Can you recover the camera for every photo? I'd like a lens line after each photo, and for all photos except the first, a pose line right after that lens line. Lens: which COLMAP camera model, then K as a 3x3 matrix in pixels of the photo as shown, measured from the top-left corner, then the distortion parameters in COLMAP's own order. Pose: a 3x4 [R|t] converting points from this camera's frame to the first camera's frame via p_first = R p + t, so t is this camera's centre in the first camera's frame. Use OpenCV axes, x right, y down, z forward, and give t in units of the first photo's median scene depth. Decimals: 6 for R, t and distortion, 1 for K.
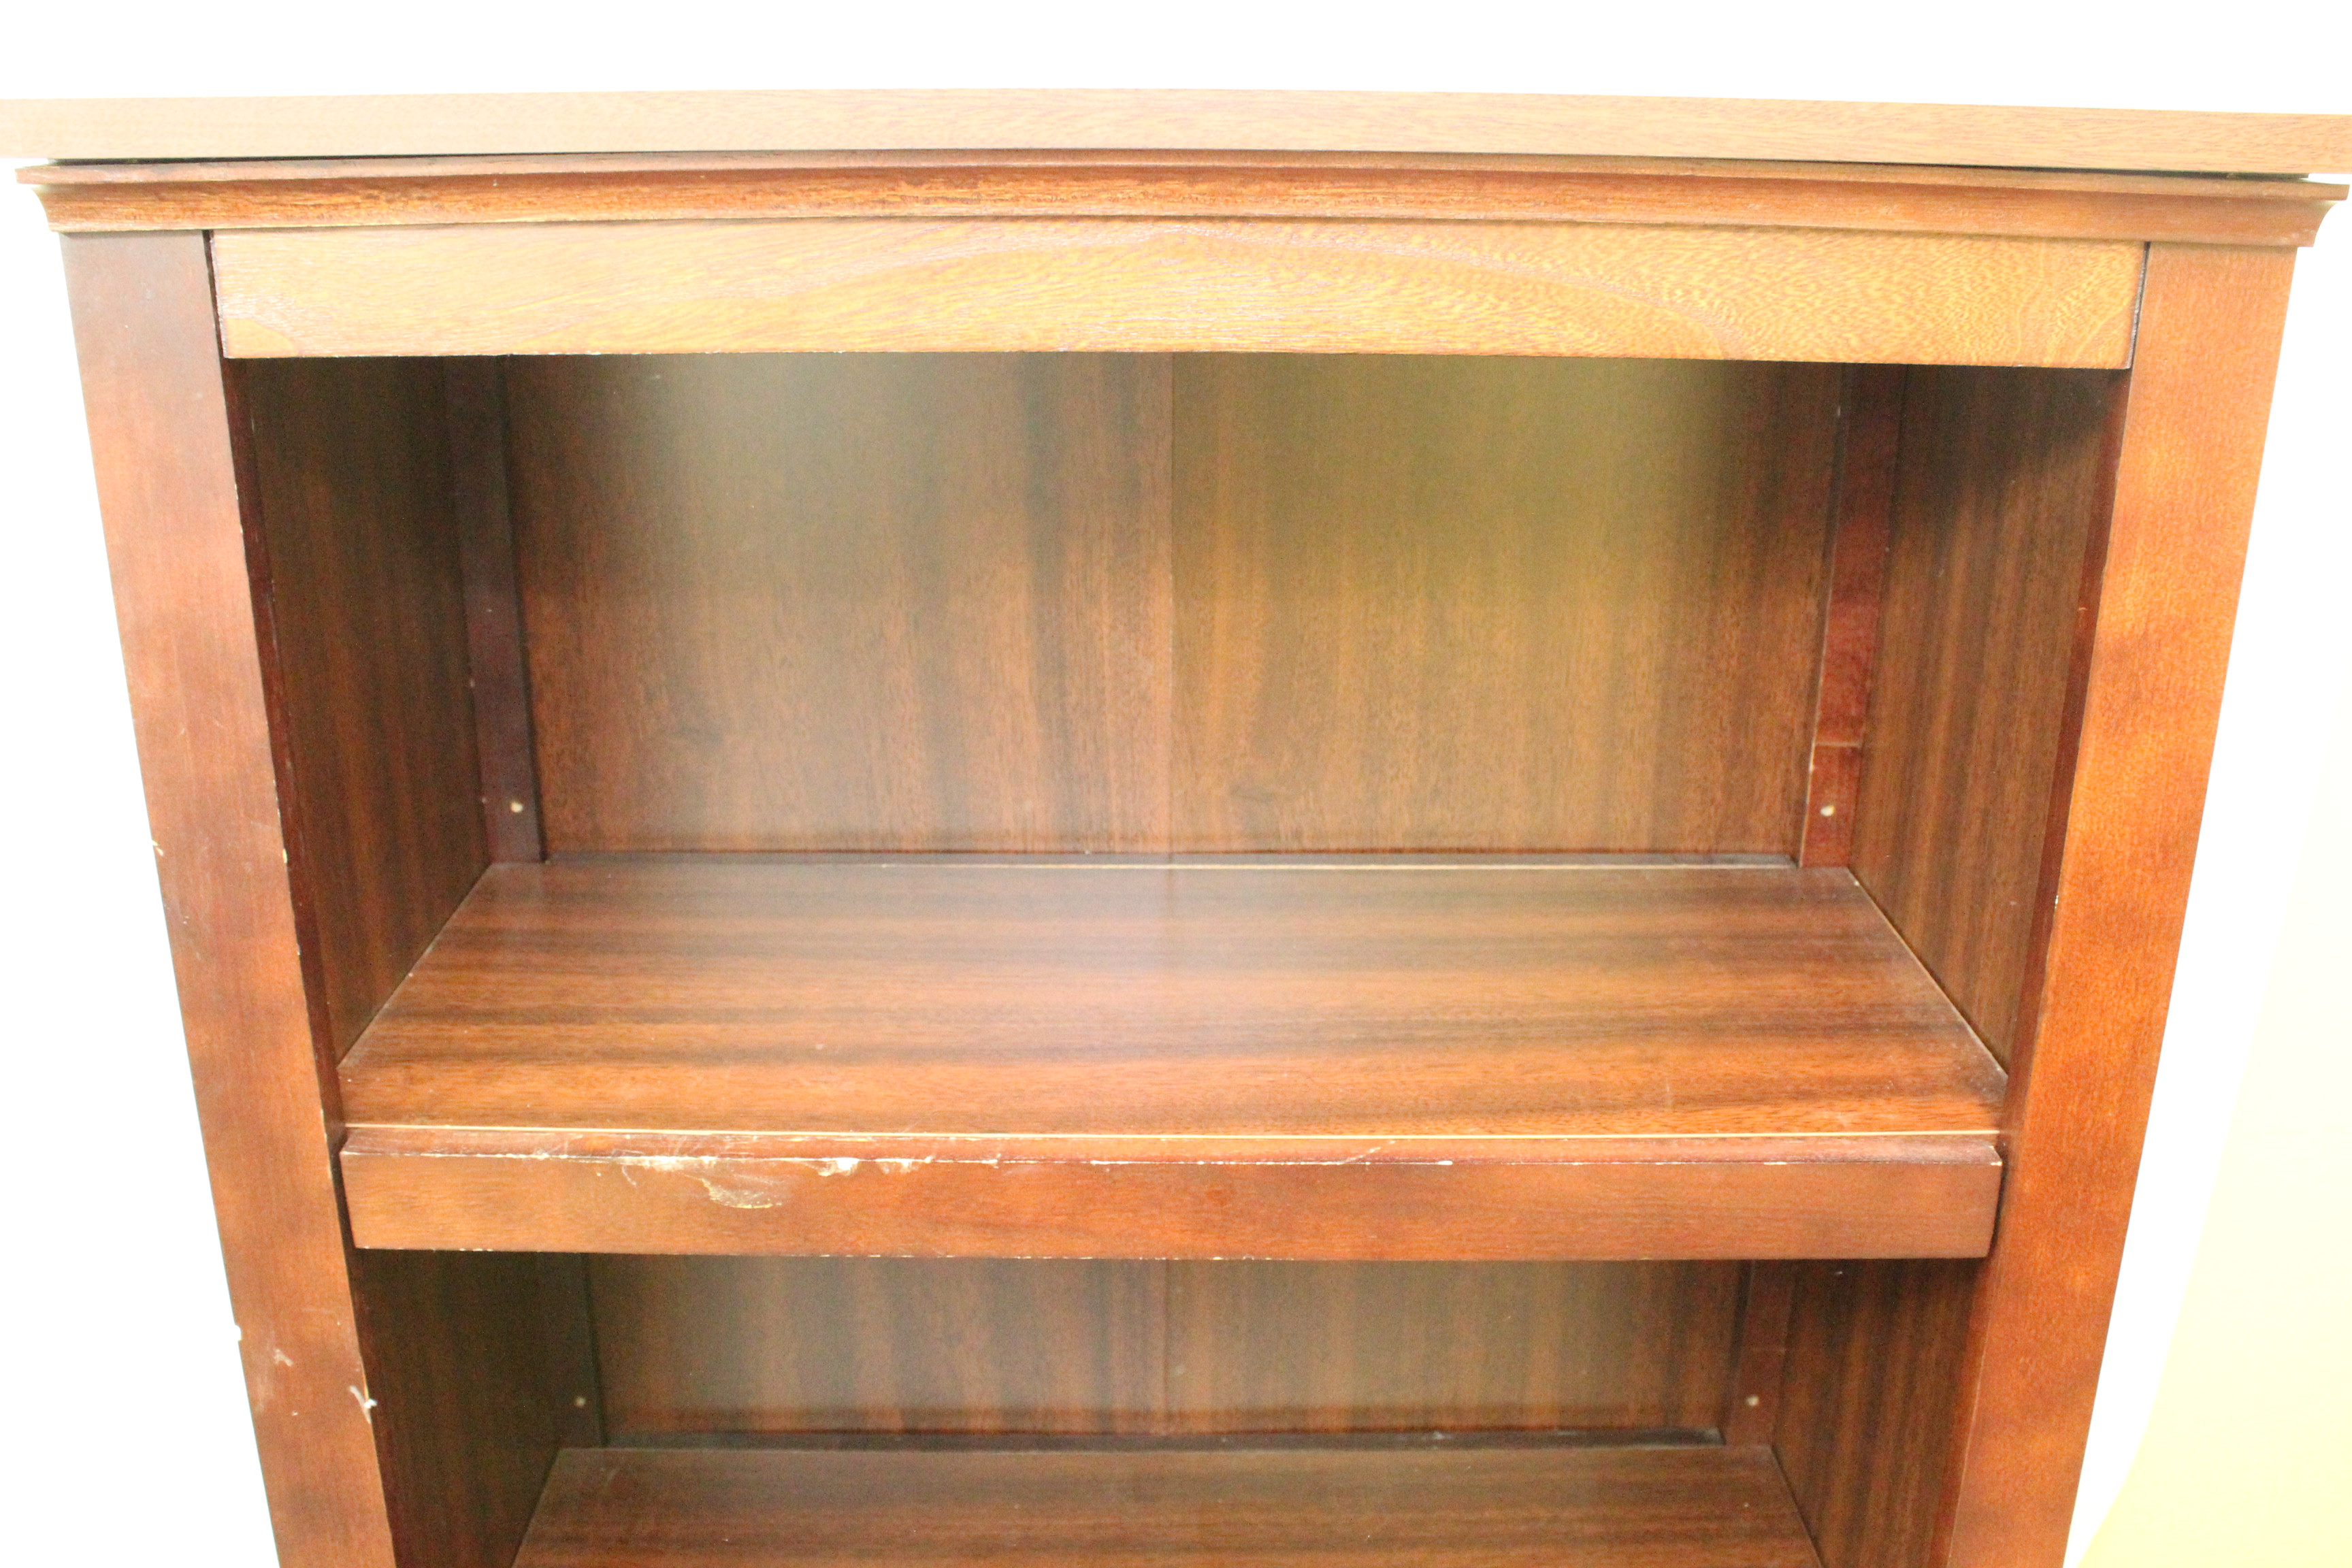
lens RADIAL K [[2205.3, 0, 1176.0], [0, 2205.3, 784.0], [0, 0, 1]] dist [-0.167324, 0.161801]
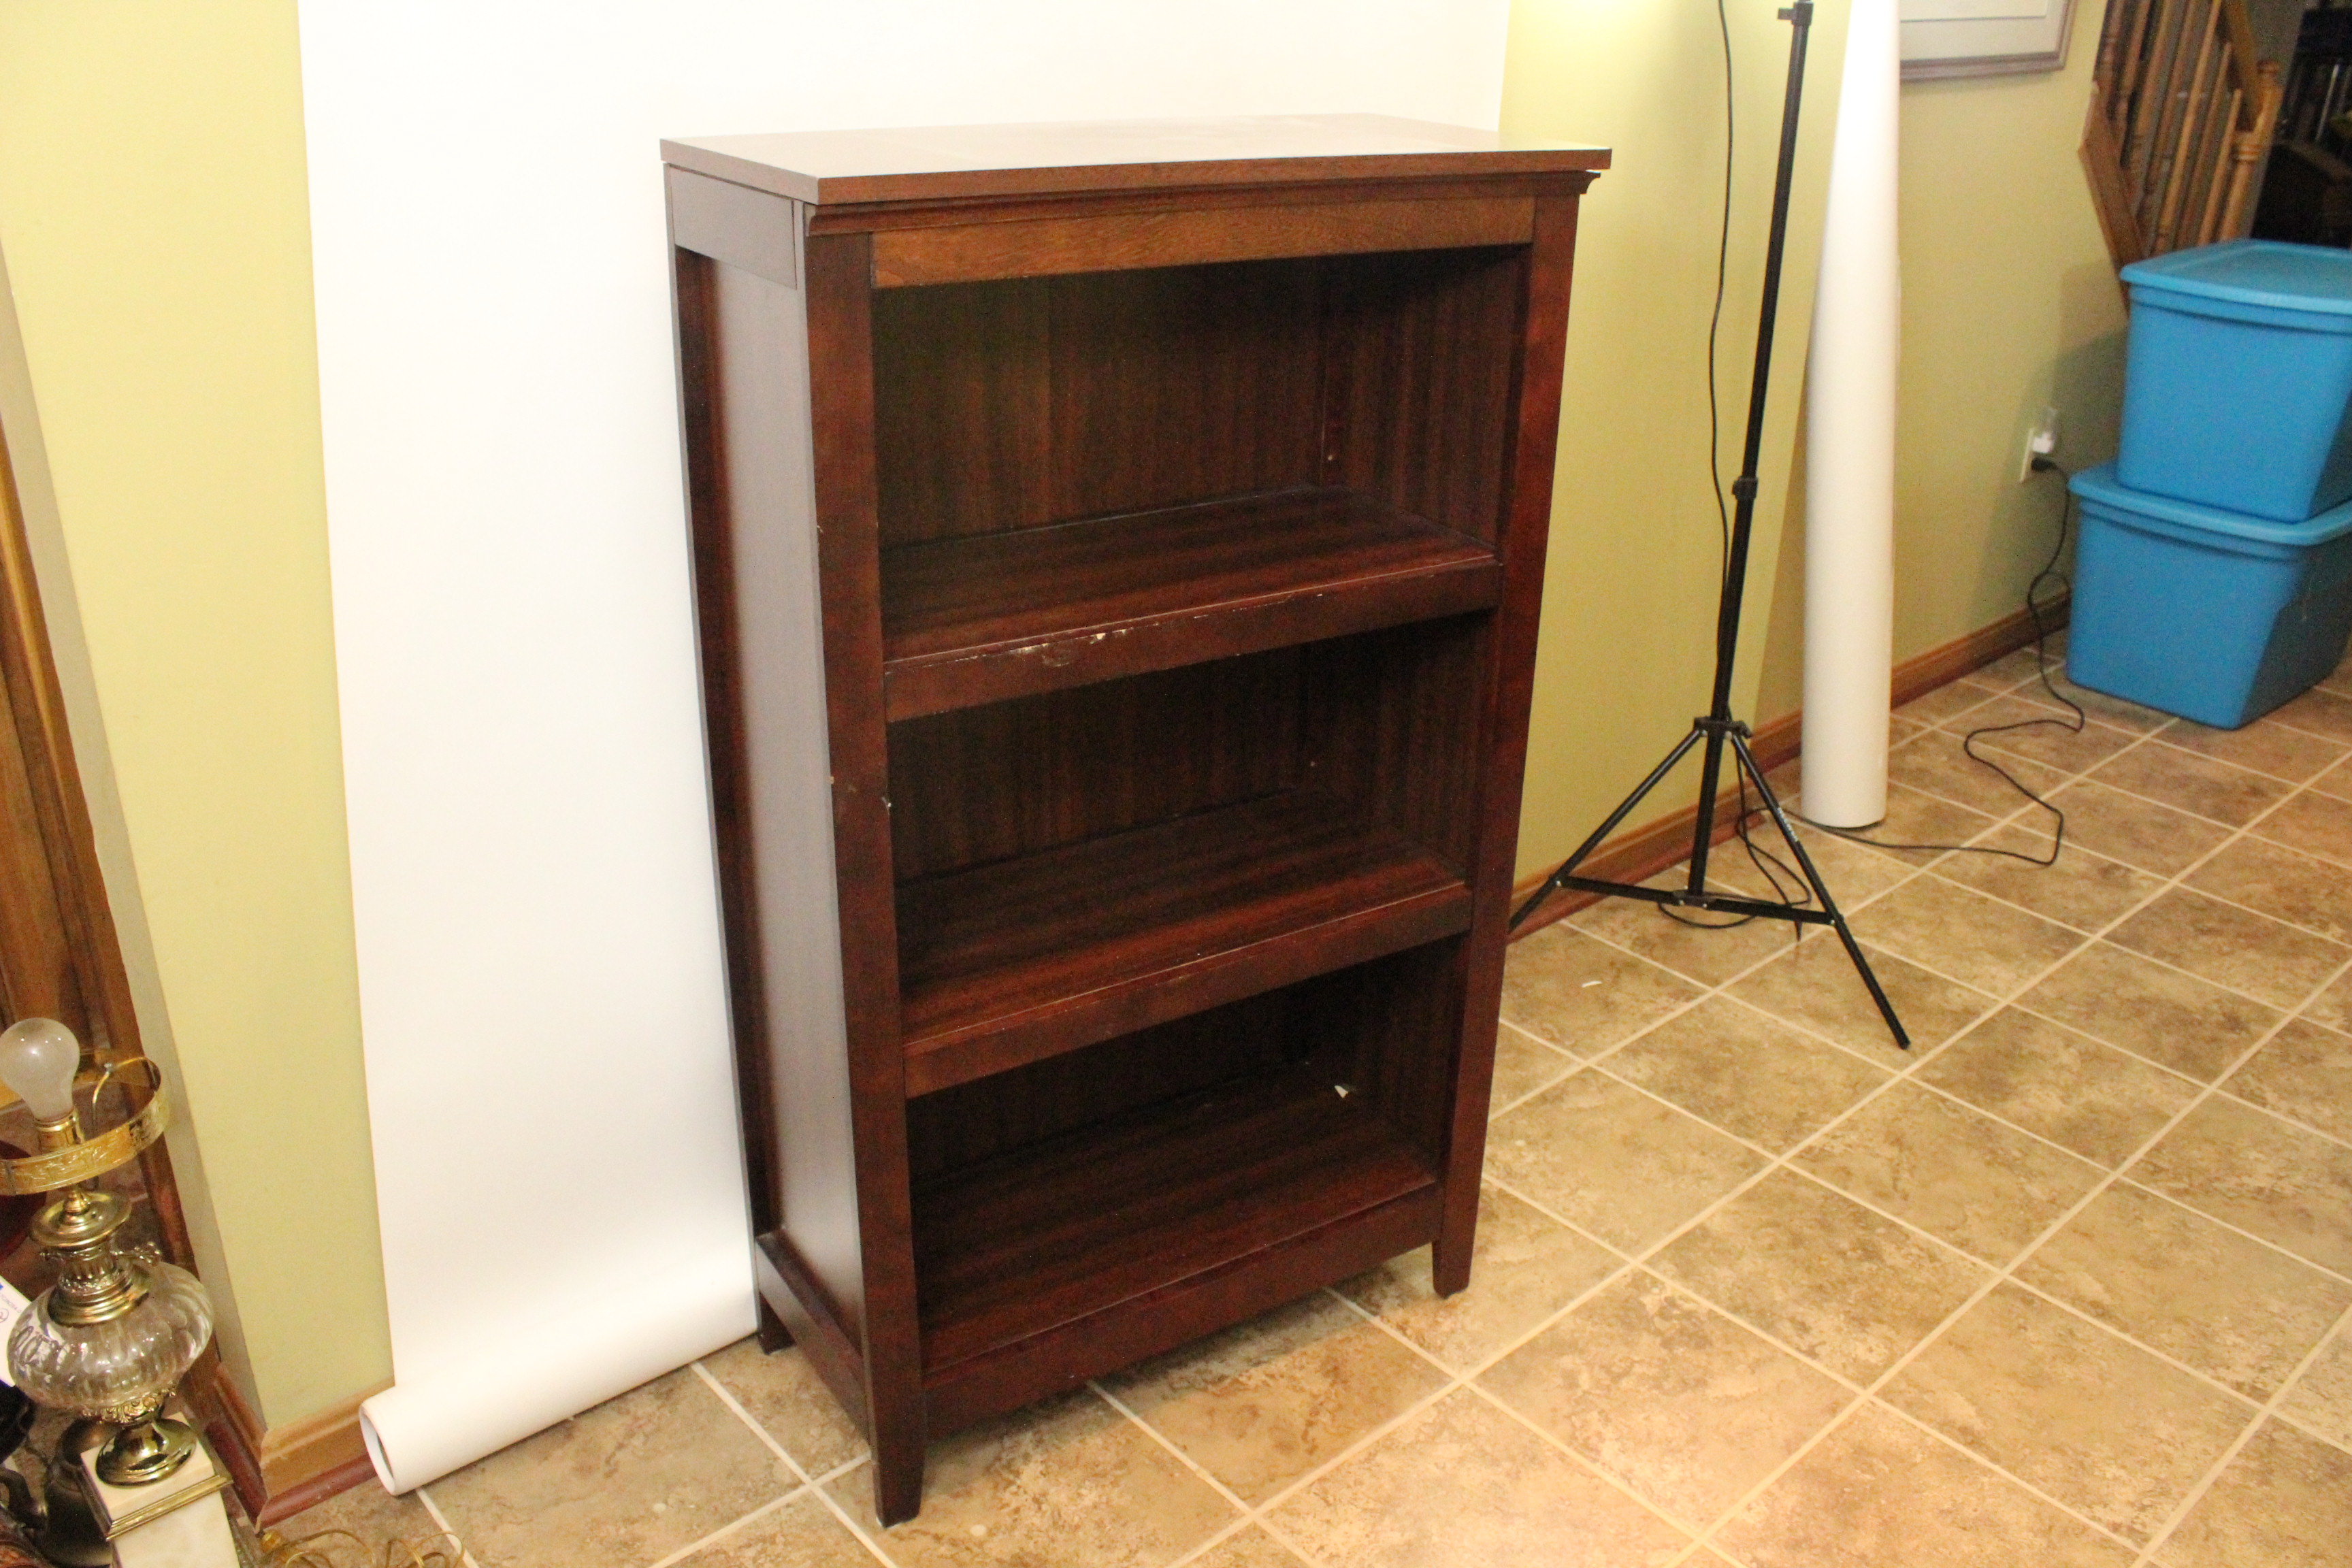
lens RADIAL K [[1911.3, 0, 1176.0], [0, 1911.3, 784.0], [0, 0, 1]] dist [-0.163770, 0.119646]
pose [[0.853805, -0.197279, 0.481766, -1.196510], [0.151892, 0.979553, 0.131929, 0.088085], [-0.497942, -0.039465, 0.866312, -0.821307]]
